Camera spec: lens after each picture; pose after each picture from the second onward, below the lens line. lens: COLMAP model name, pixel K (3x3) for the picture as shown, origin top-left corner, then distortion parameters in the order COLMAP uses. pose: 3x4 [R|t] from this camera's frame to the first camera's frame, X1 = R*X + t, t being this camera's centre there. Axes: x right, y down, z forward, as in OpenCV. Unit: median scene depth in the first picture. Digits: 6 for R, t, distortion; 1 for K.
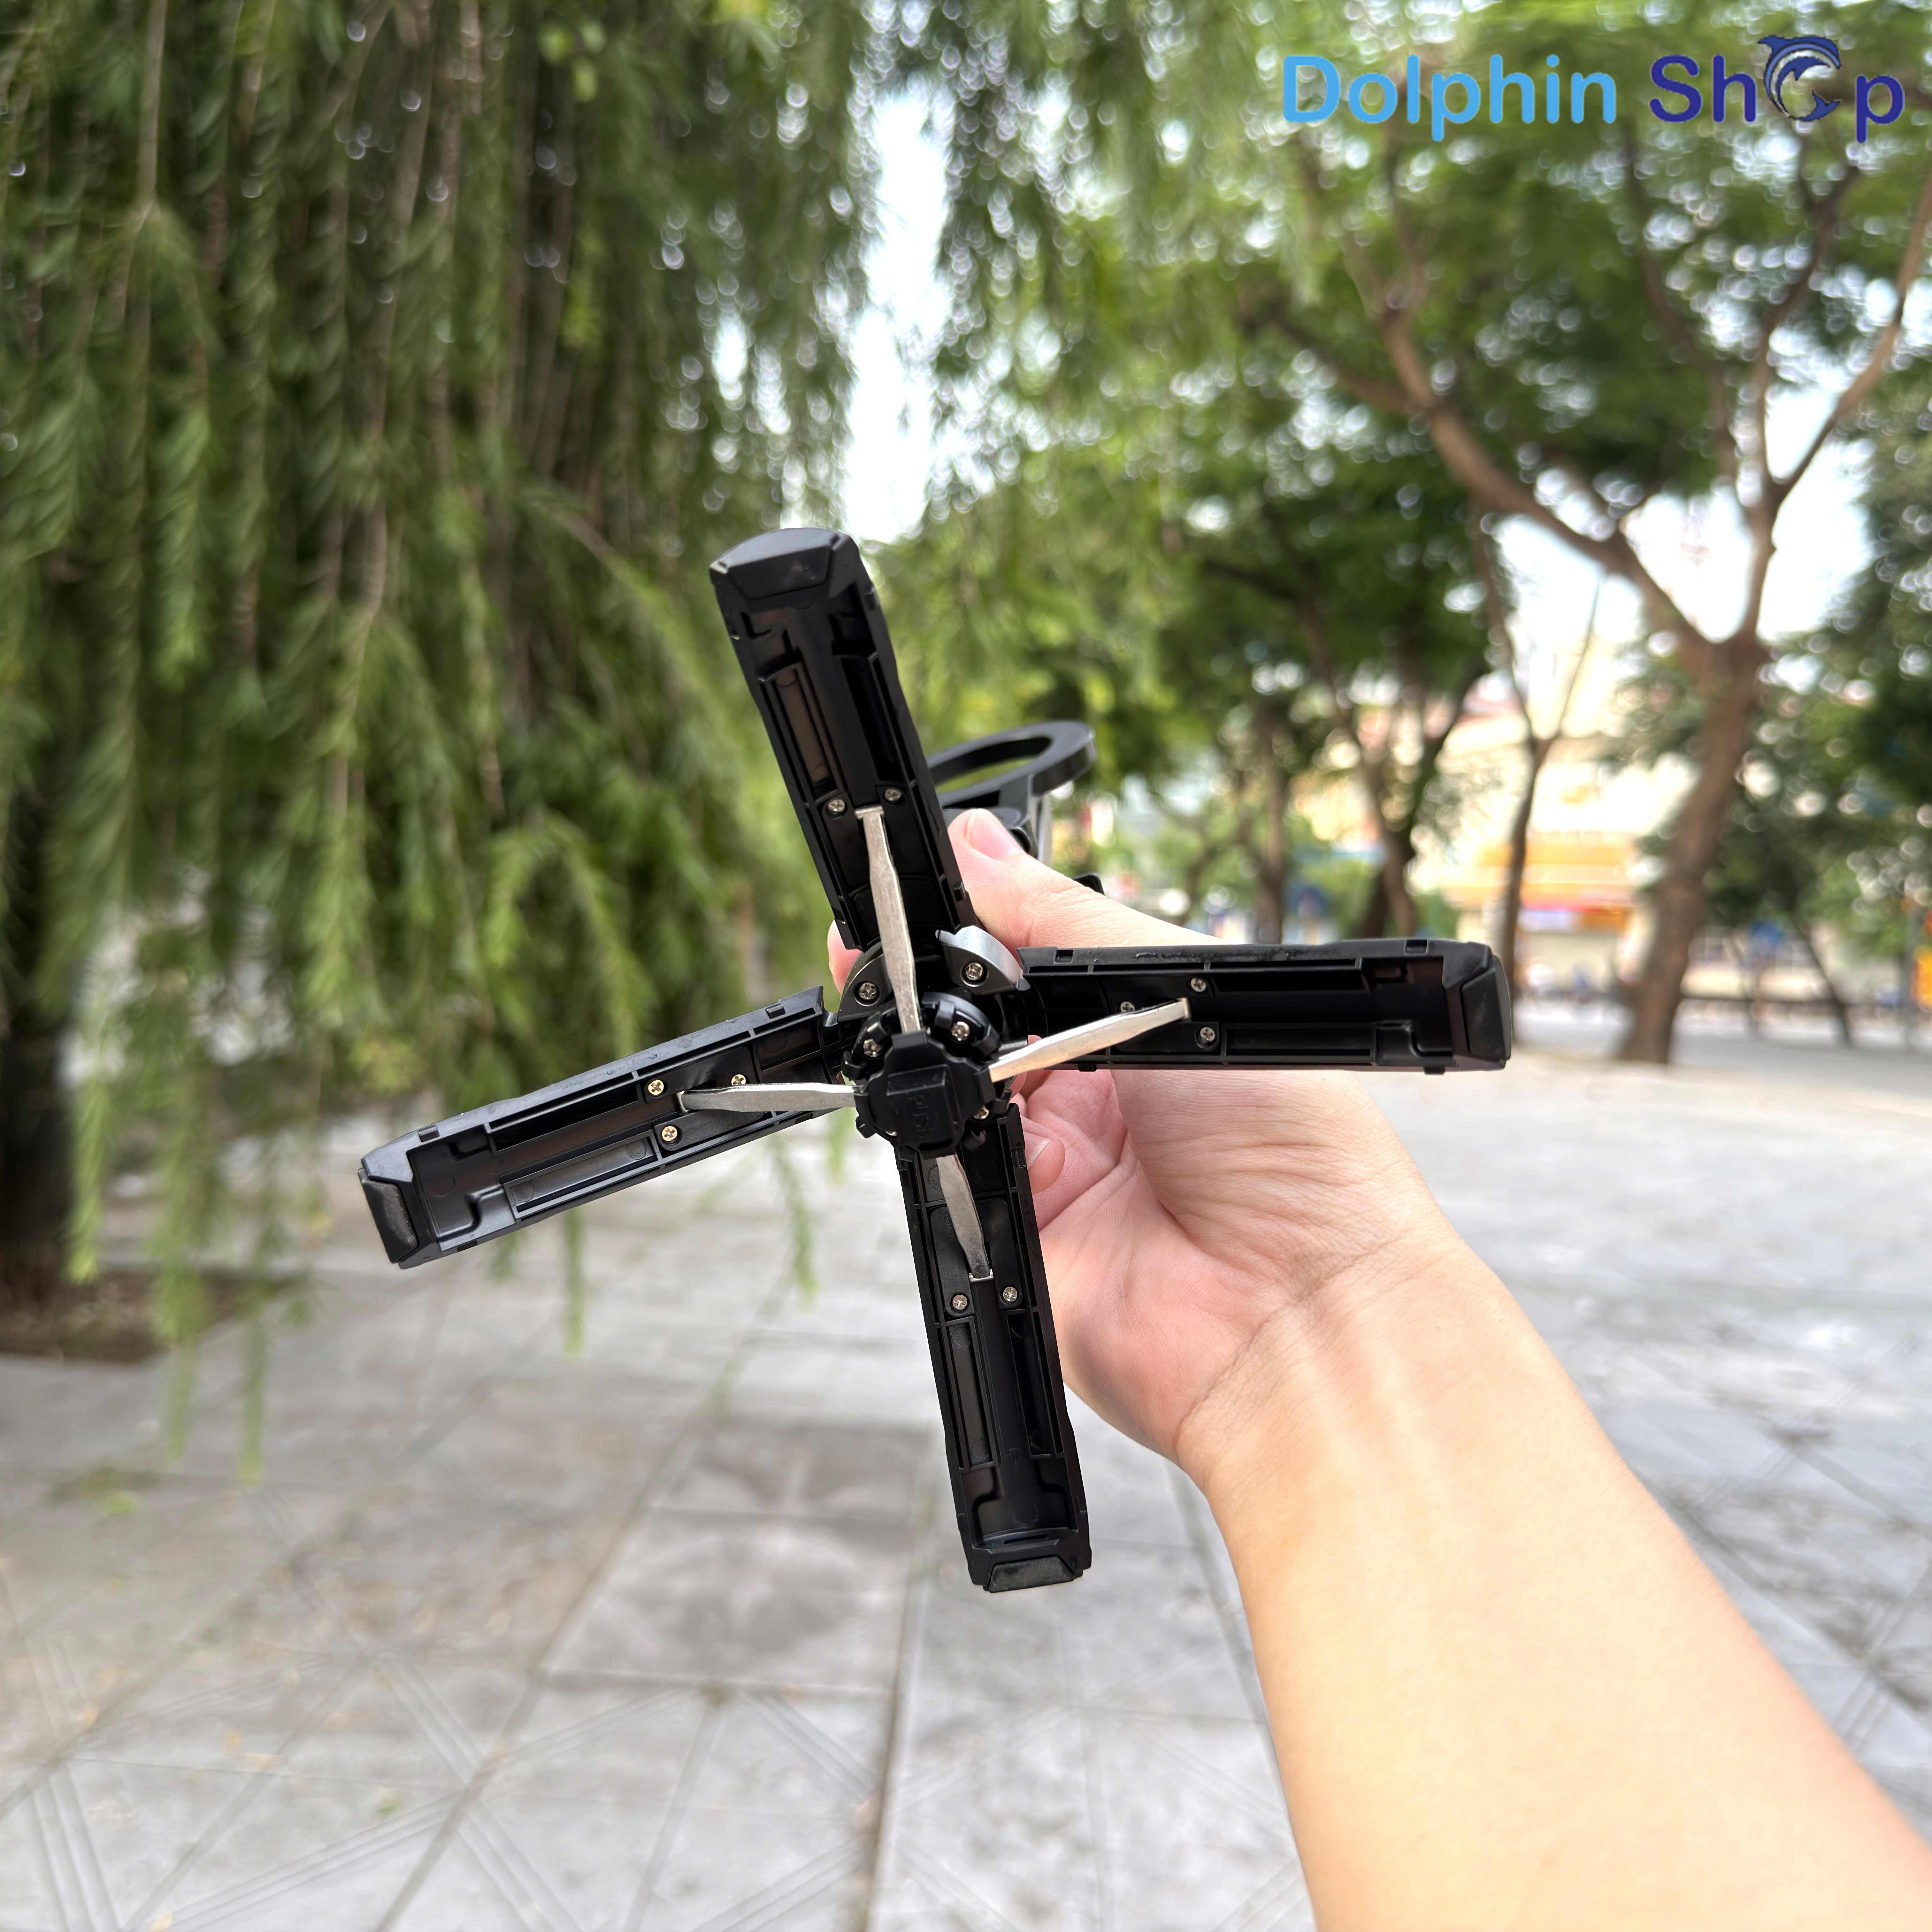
lens RADIAL K [[1872.7, 0, 966.0], [0, 1872.7, 966.0], [0, 0, 1]] dist [0.092548, -0.218408]
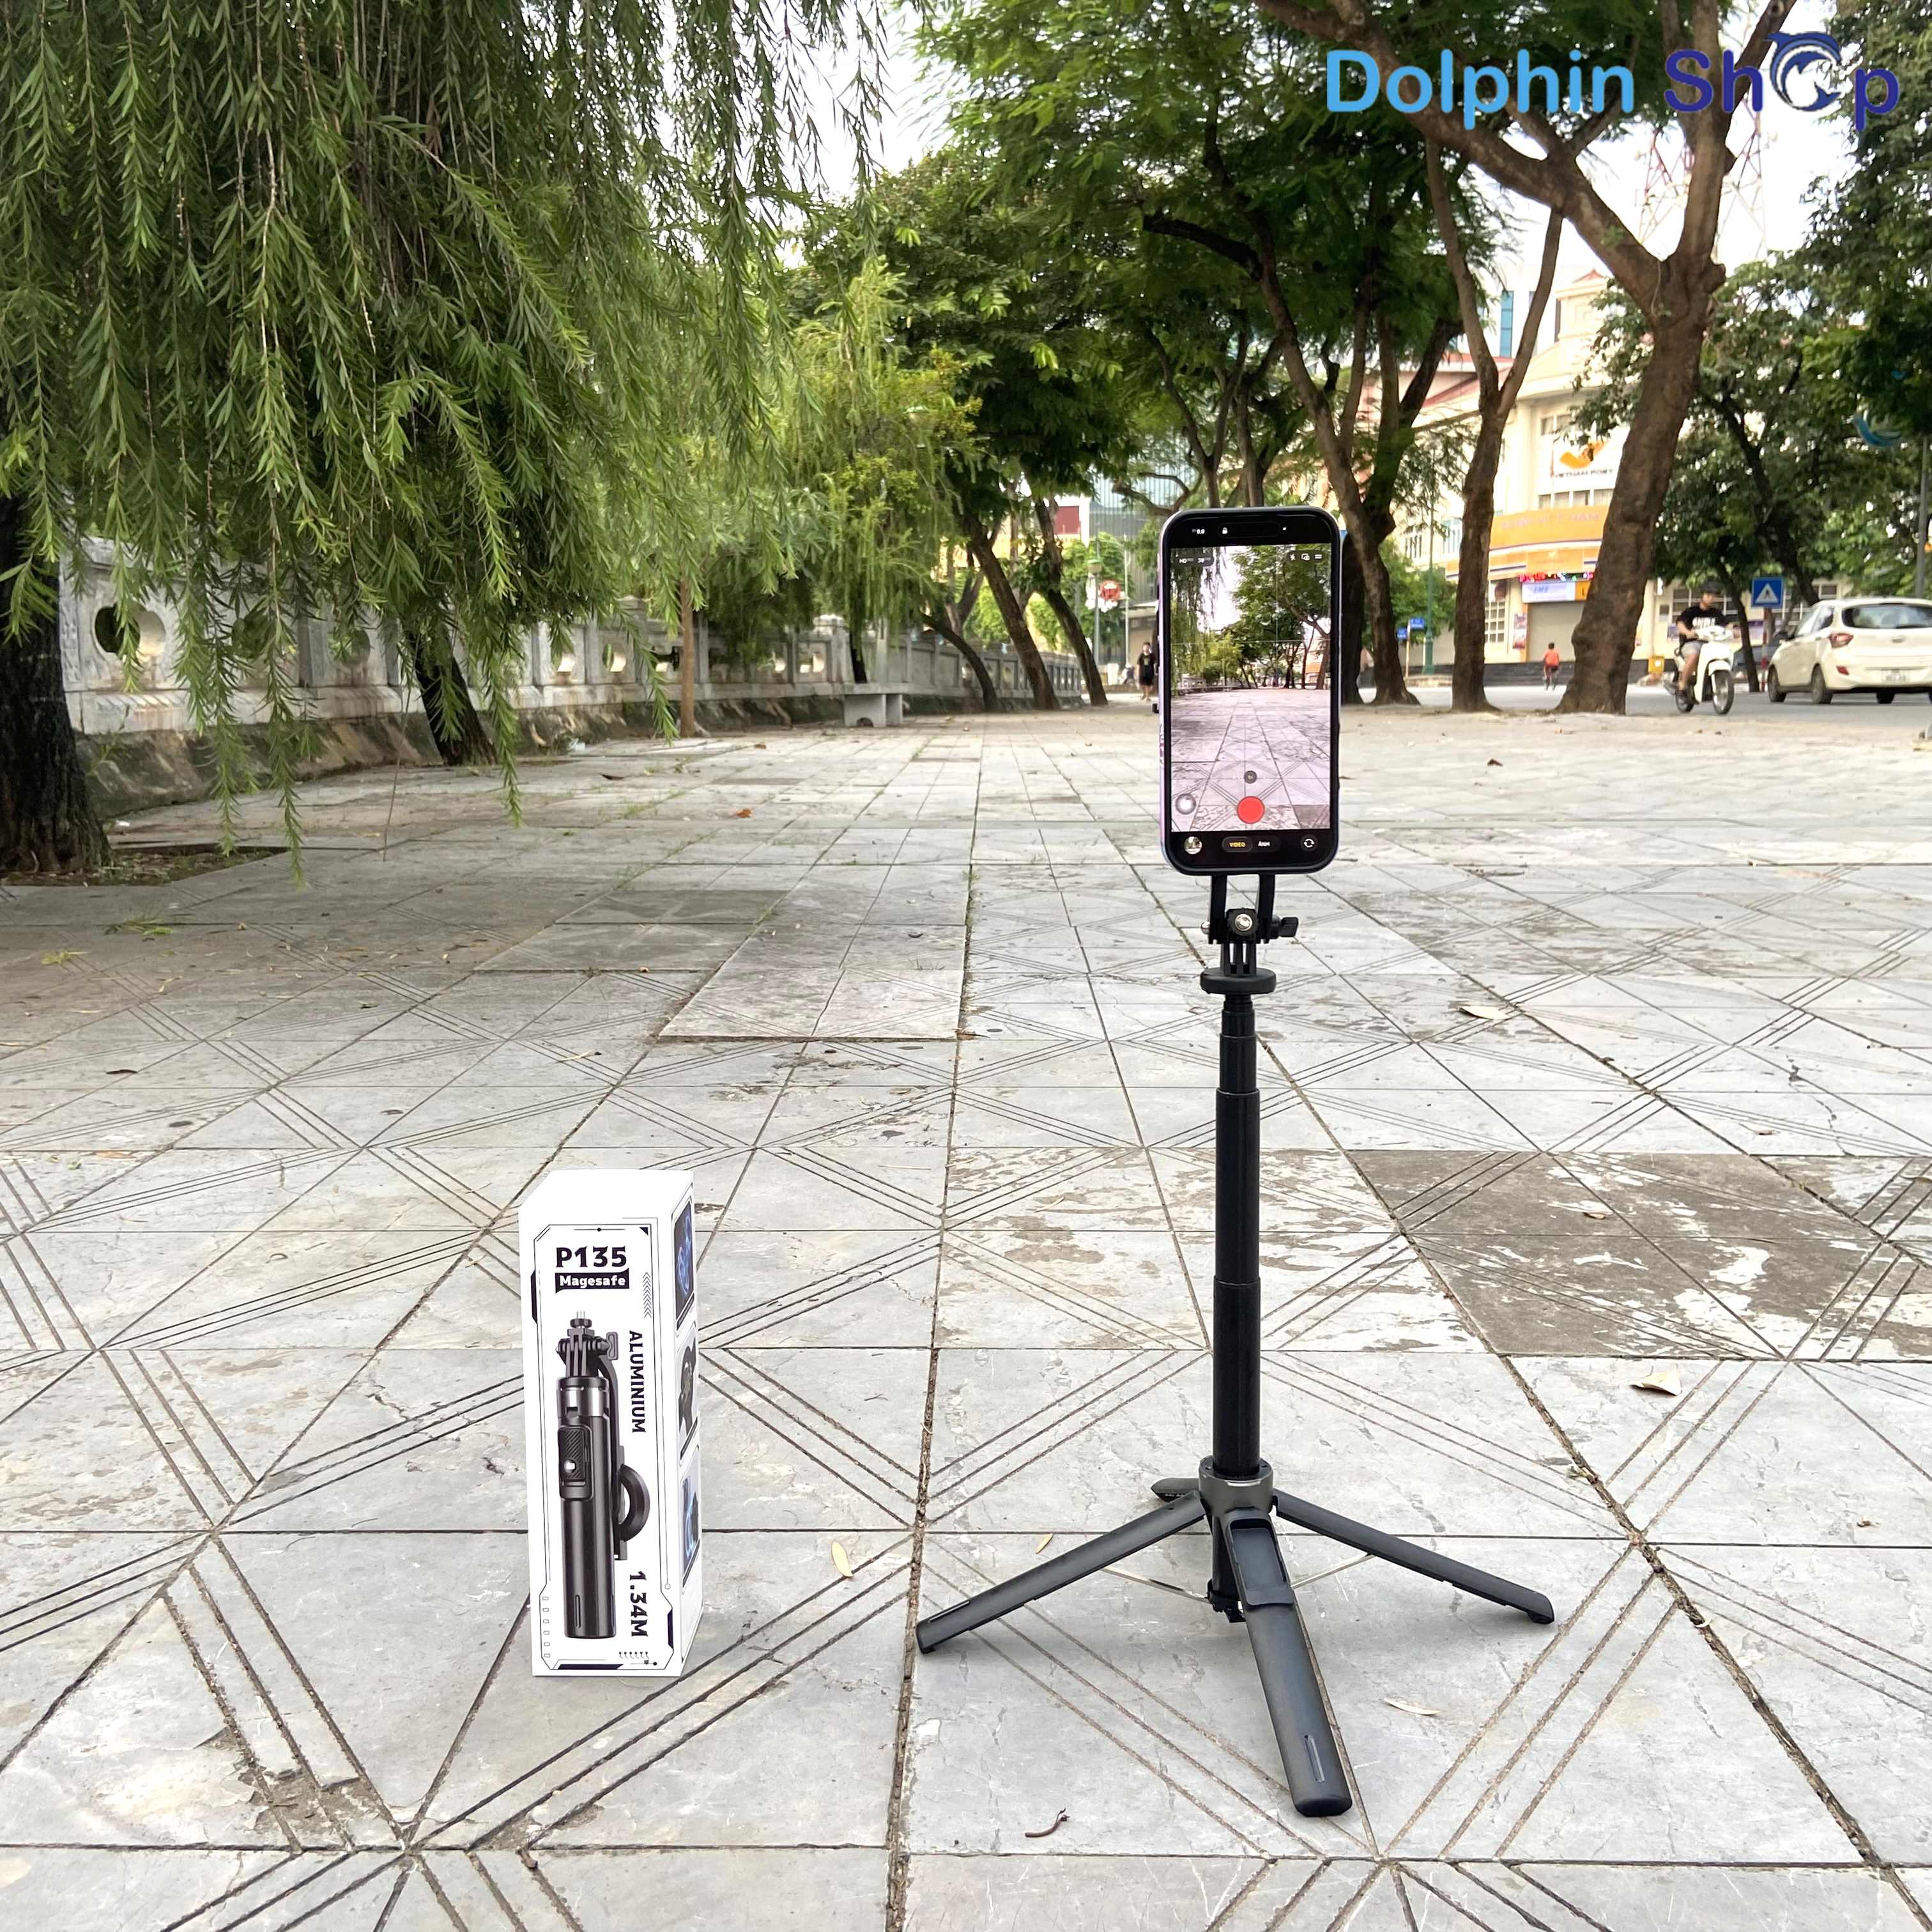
lens RADIAL K [[1956.4, 0, 955.7], [0, 1956.4, 935.8], [0, 0, 1]] dist [0.117993, -0.137681]
pose [[0.997959, -0.063450, -0.007246, 0.116309], [0.063860, 0.990576, 0.121169, 0.135553], [-0.000510, -0.121385, 0.992605, -0.370738]]
